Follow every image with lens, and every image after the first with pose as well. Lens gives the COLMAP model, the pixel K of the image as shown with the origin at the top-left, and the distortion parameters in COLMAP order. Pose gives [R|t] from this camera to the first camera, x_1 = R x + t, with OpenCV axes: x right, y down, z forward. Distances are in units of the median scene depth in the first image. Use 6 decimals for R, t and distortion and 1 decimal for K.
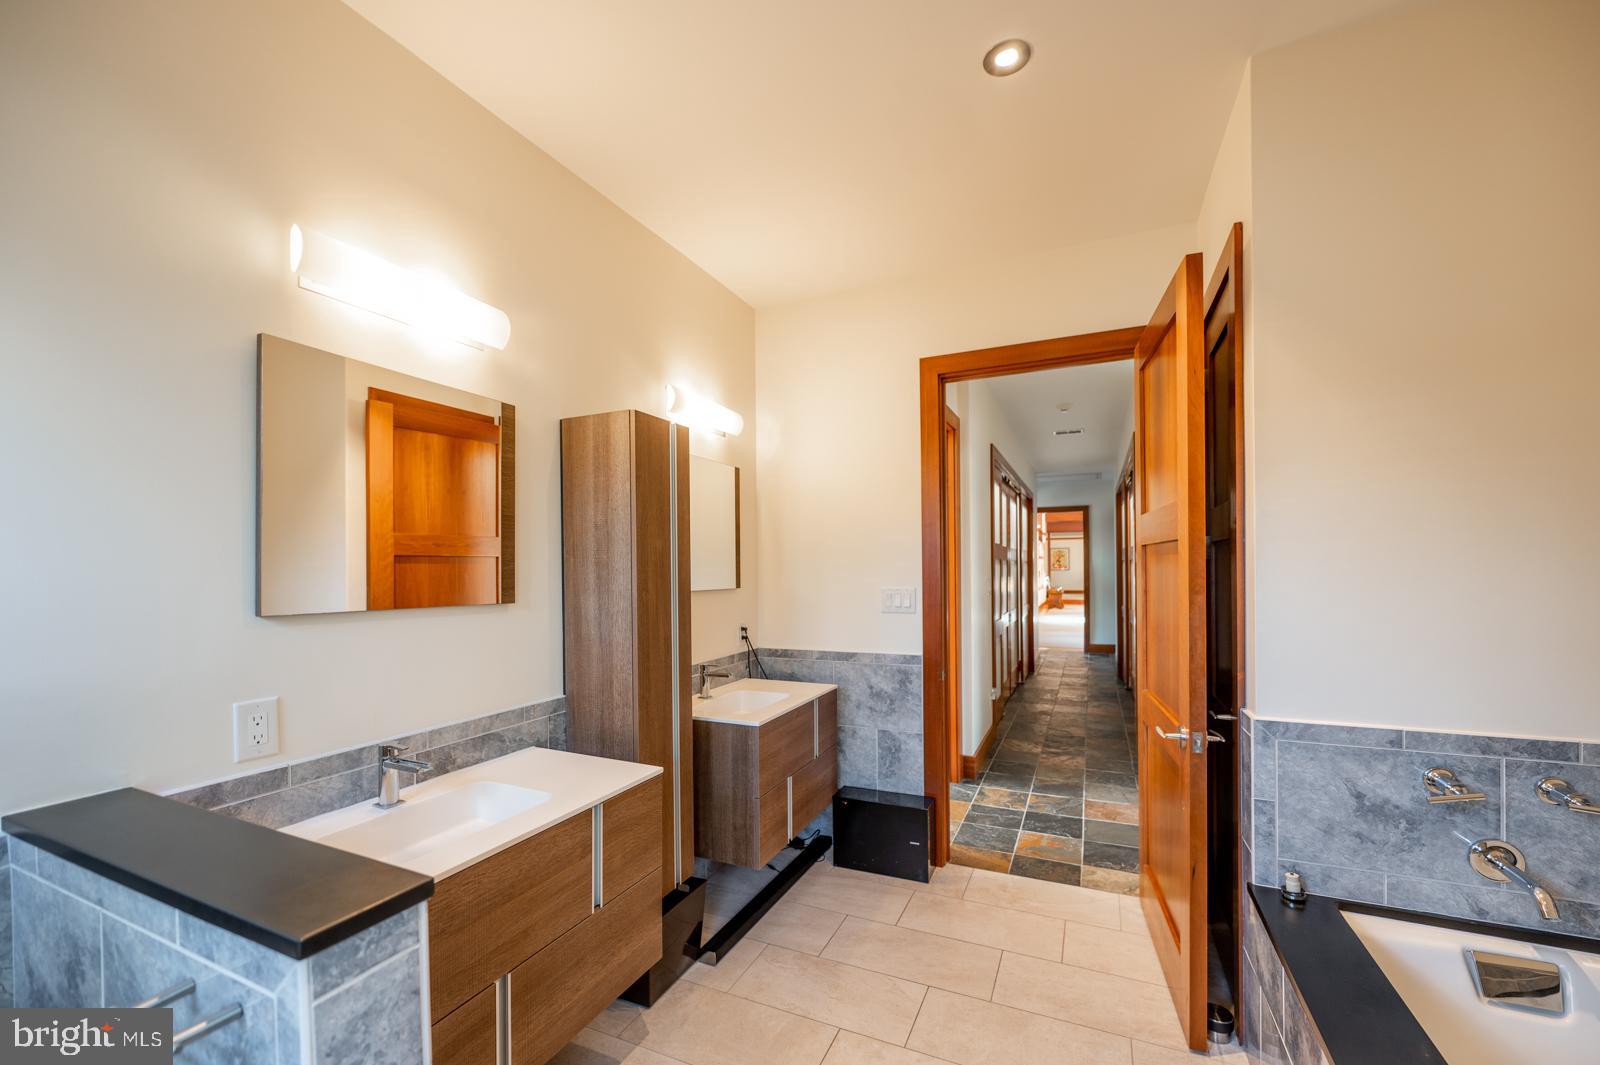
lens RADIAL K [[642.4, 0, 802.3], [0, 642.4, 568.0], [0, 0, 1]] dist [0.009727, -0.000054]
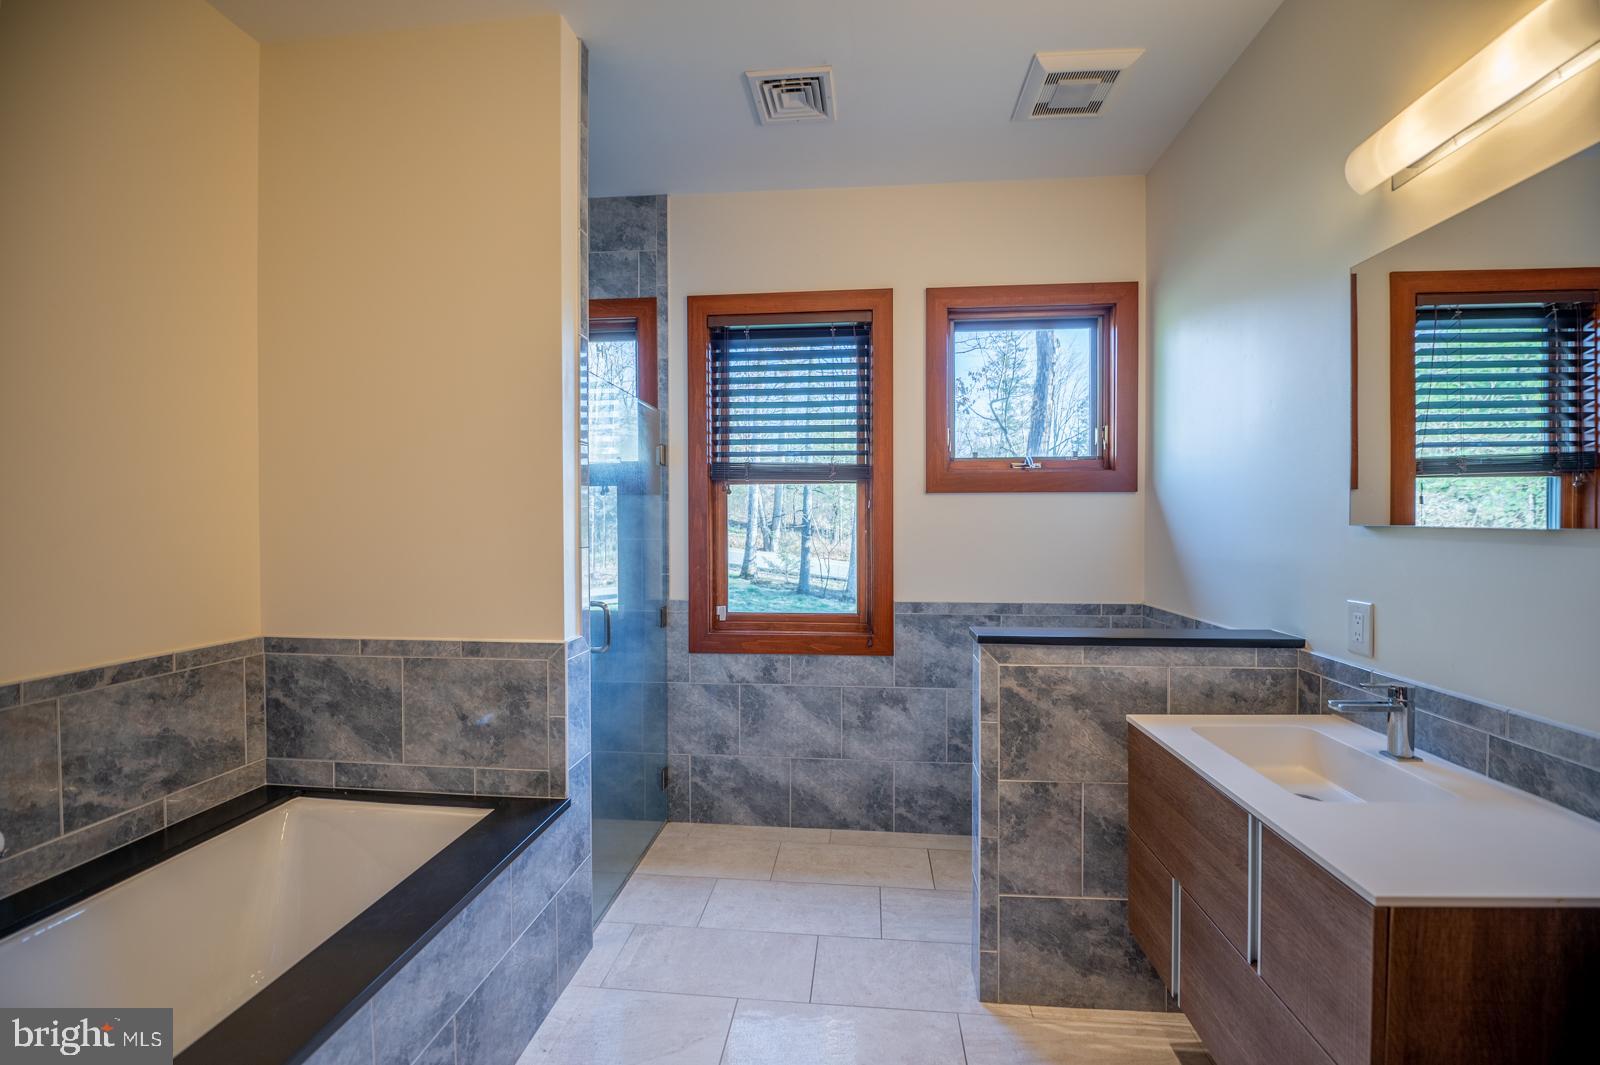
lens RADIAL K [[641.6, 0, 810.1], [0, 641.6, 533.8], [0, 0, 1]] dist [-0.009939, -0.005589]
pose [[-0.940395, 0.015380, -0.339738, 0.354267], [0.008261, 0.999715, 0.022391, 0.050231], [0.339985, 0.018250, -0.940254, 1.492535]]
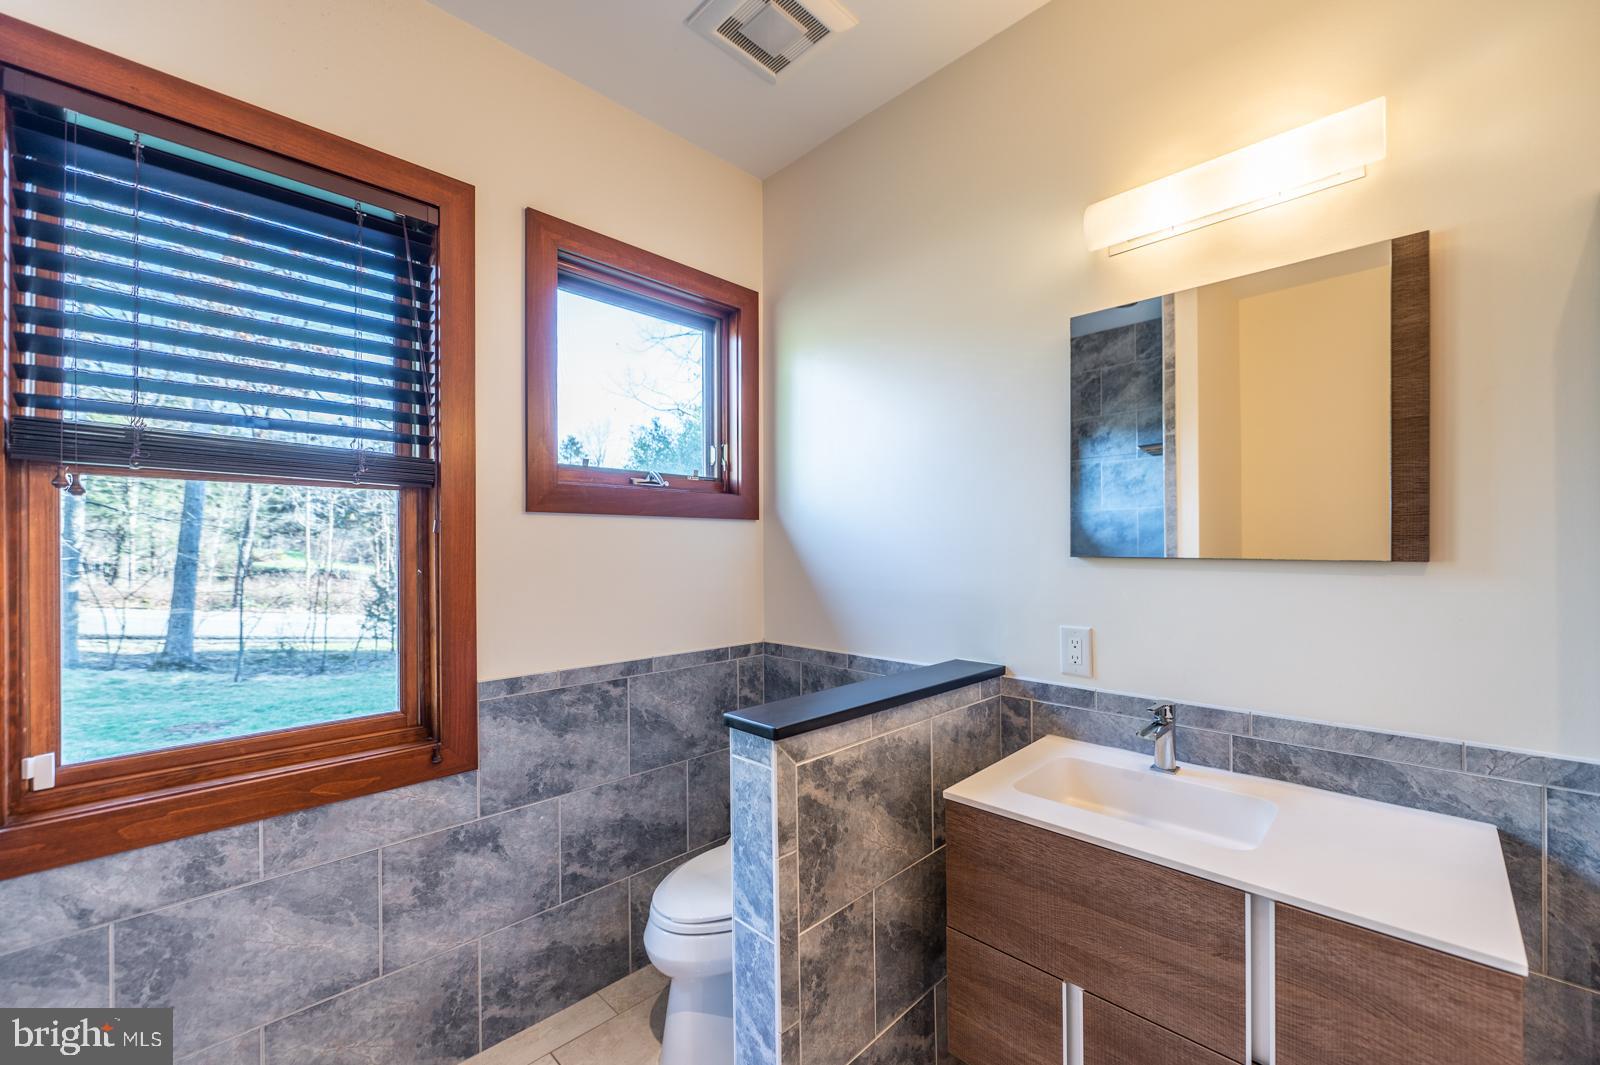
lens RADIAL K [[635.4, 0, 807.8], [0, 635.4, 547.2], [0, 0, 1]] dist [-0.006217, -0.000131]
pose [[-0.341143, 0.007454, -0.939982, 0.373436], [0.006119, 0.999965, 0.005708, 0.042154], [0.939992, -0.003804, -0.341177, 0.823626]]
